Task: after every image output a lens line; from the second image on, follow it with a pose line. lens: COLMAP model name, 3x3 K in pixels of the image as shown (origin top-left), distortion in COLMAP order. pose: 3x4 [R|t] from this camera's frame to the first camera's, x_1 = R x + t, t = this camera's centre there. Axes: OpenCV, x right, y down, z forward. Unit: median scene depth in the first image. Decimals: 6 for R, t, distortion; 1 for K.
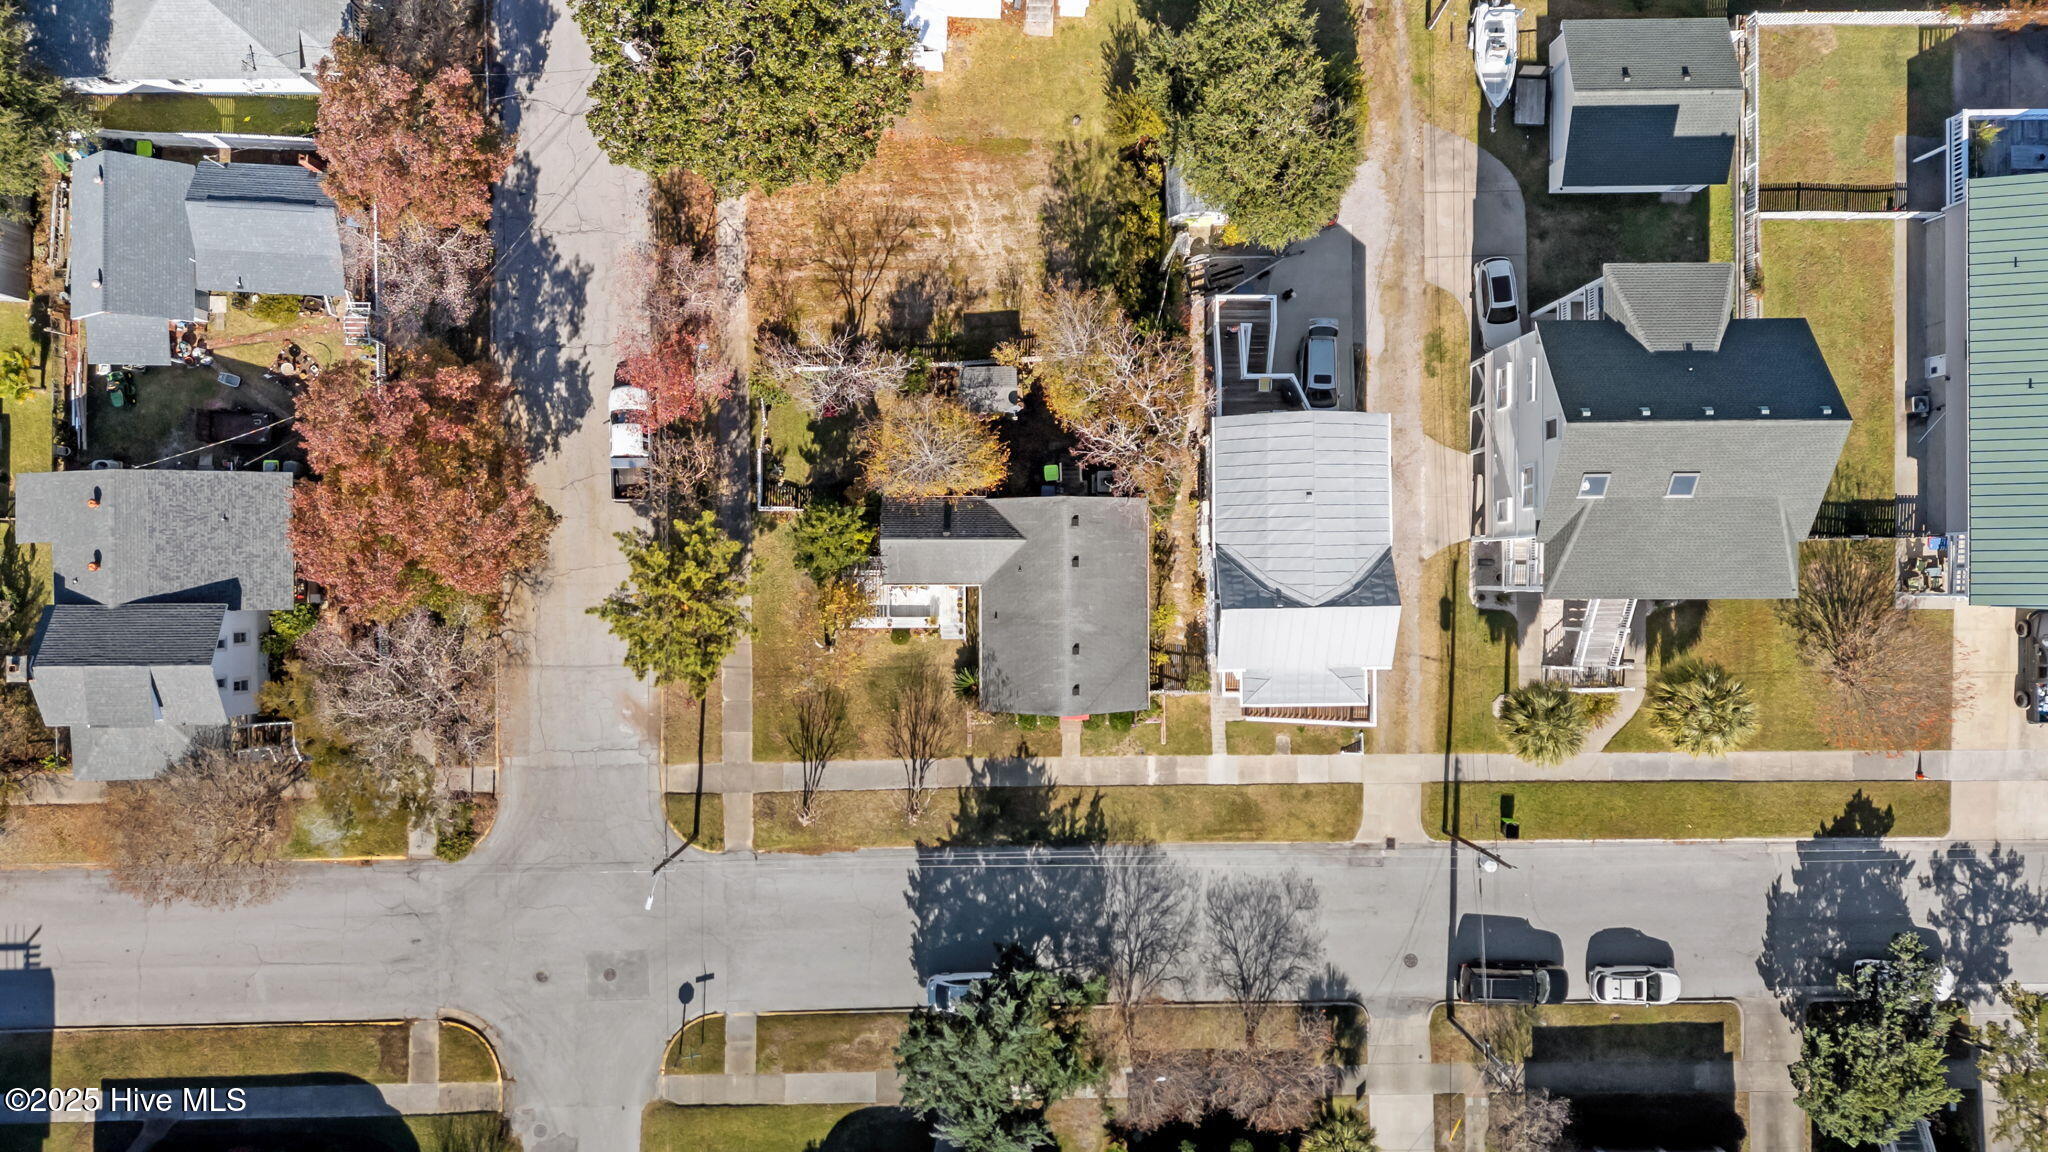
lens RADIAL K [[1510.2, 0, 1033.0], [0, 1510.2, 577.5], [0, 0, 1]] dist [0.073887, -0.045051]
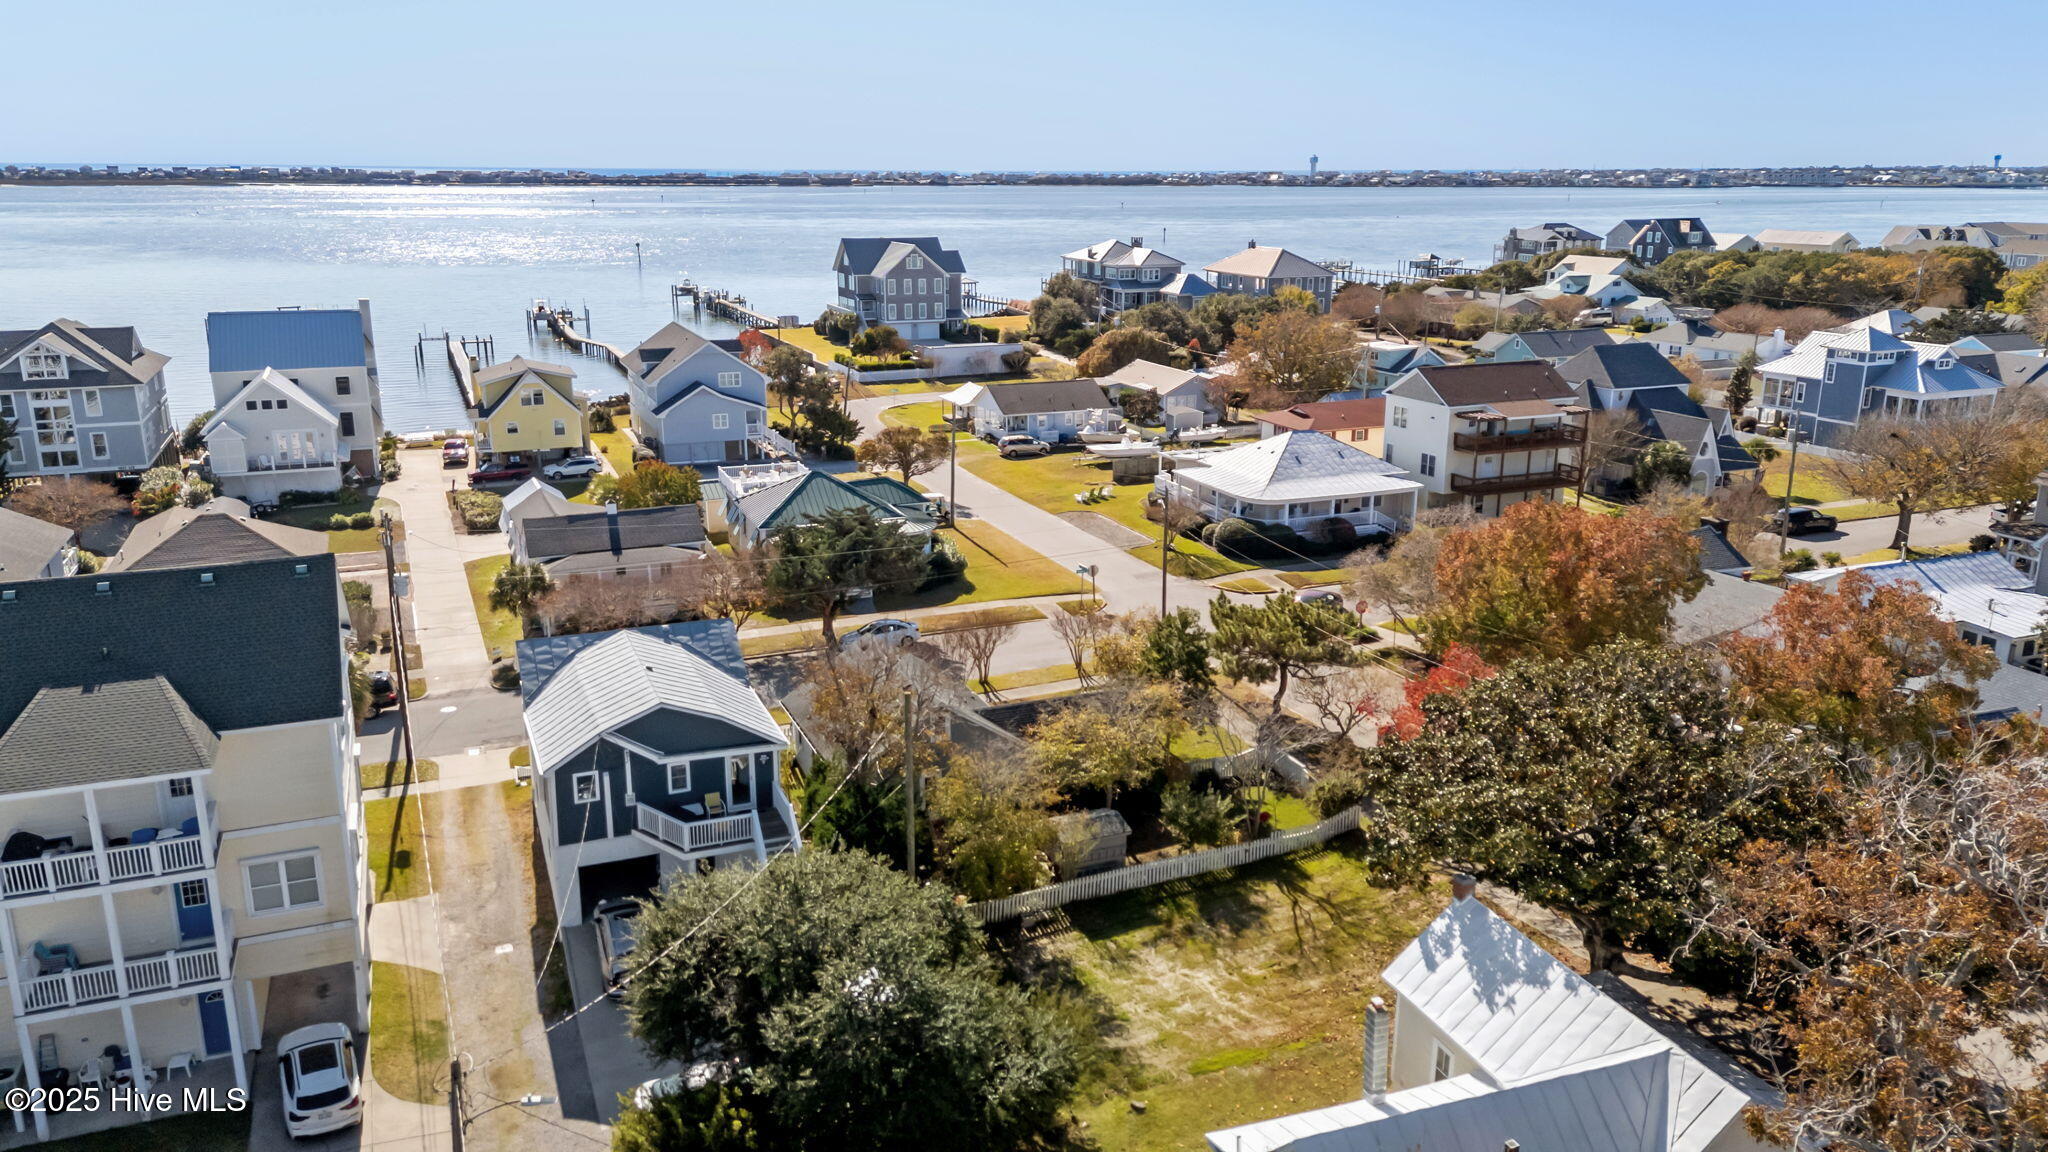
lens RADIAL K [[1490.6, 0, 1035.5], [0, 1490.6, 585.8], [0, 0, 1]] dist [0.105344, -0.115414]
pose [[-0.925846, 0.082938, -0.368687, 0.251666], [-0.377478, -0.249126, 0.891878, -0.733118], [-0.017879, 0.964913, 0.261960, 0.672058]]
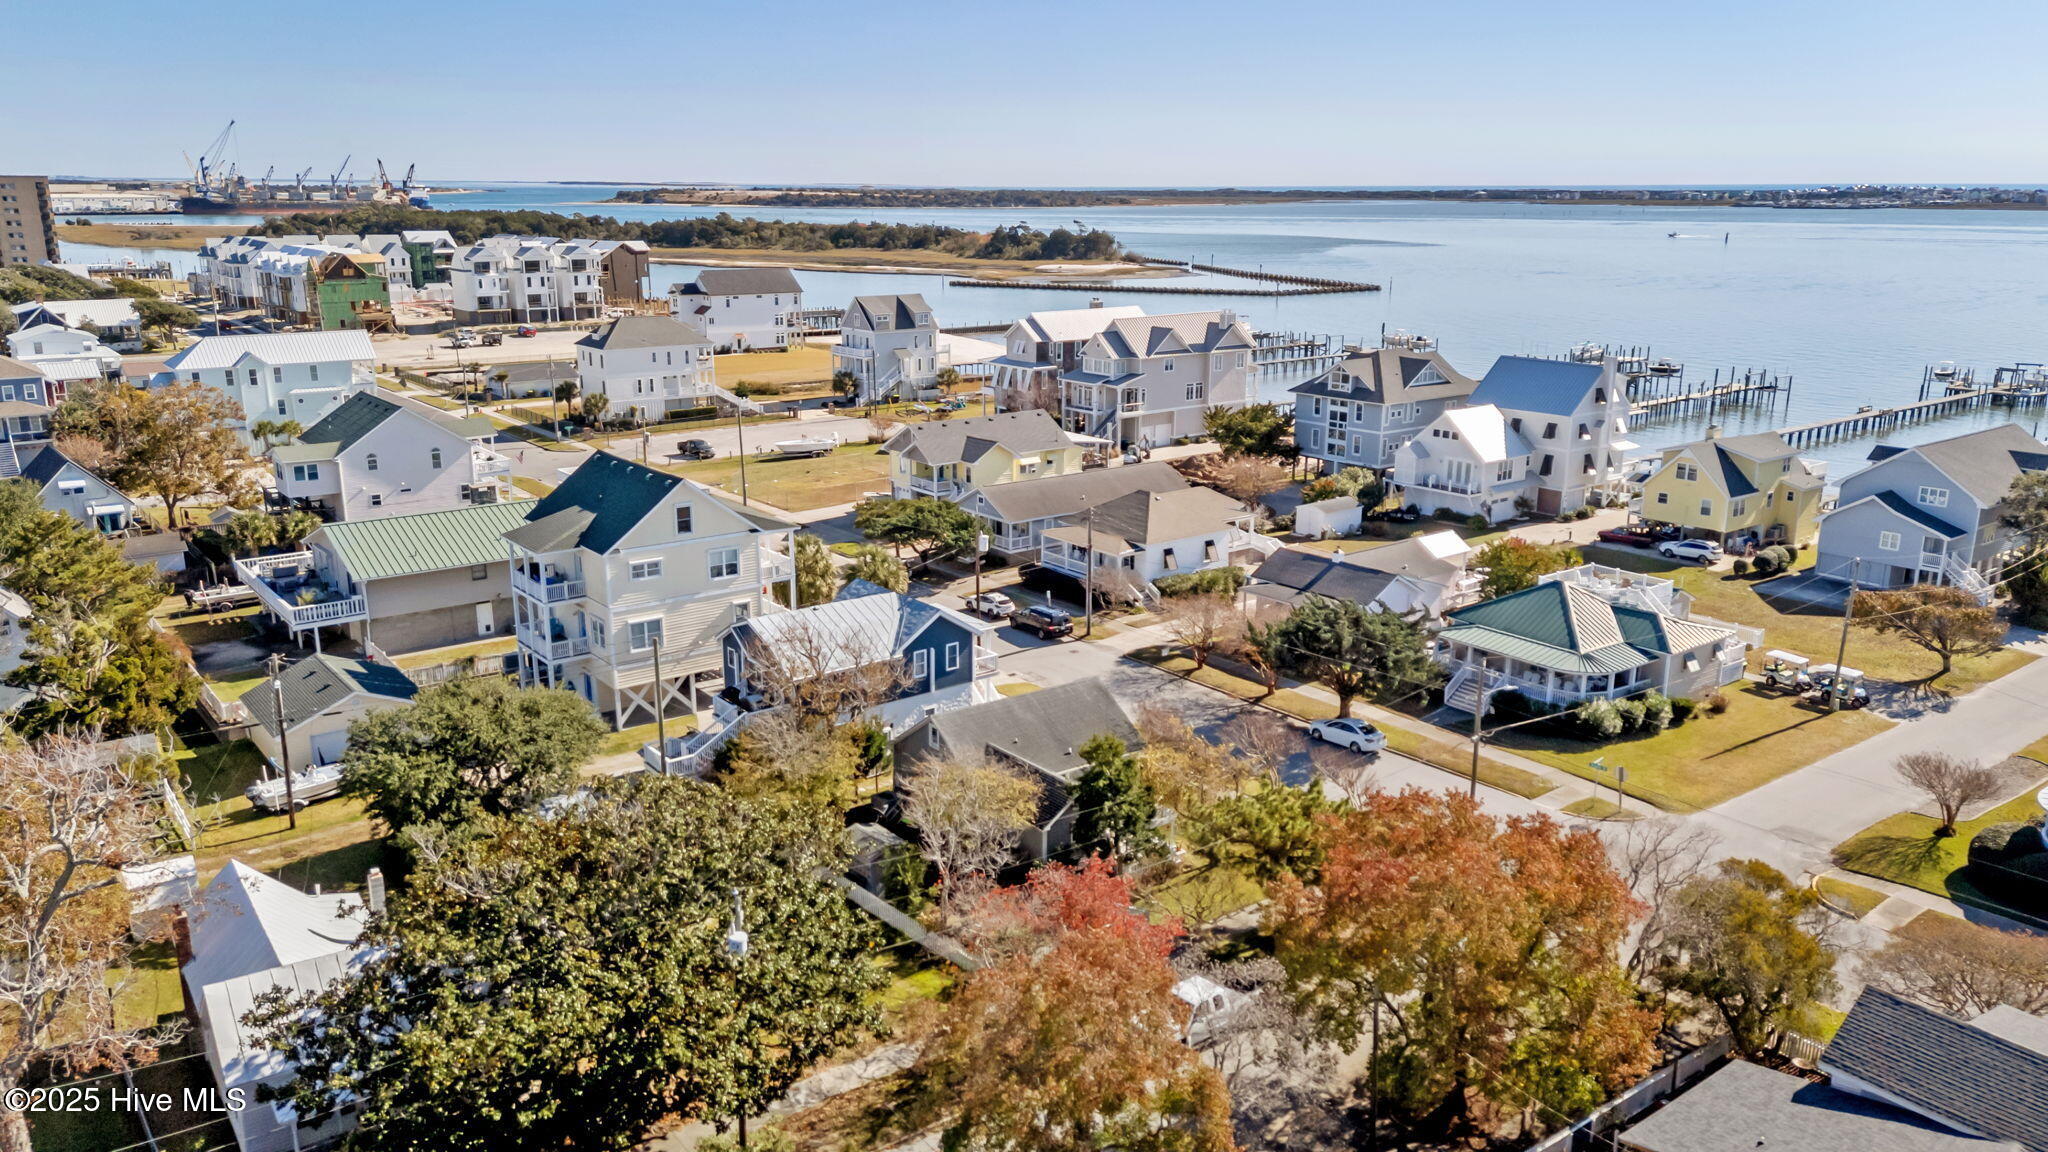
lens RADIAL K [[1490.6, 0, 1035.5], [0, 1490.6, 585.8], [0, 0, 1]] dist [0.105344, -0.115414]
pose [[-0.609070, -0.223159, 0.761074, -0.706501], [0.793024, -0.156658, 0.588703, -0.527689], [-0.012146, 0.962111, 0.272386, 0.599895]]
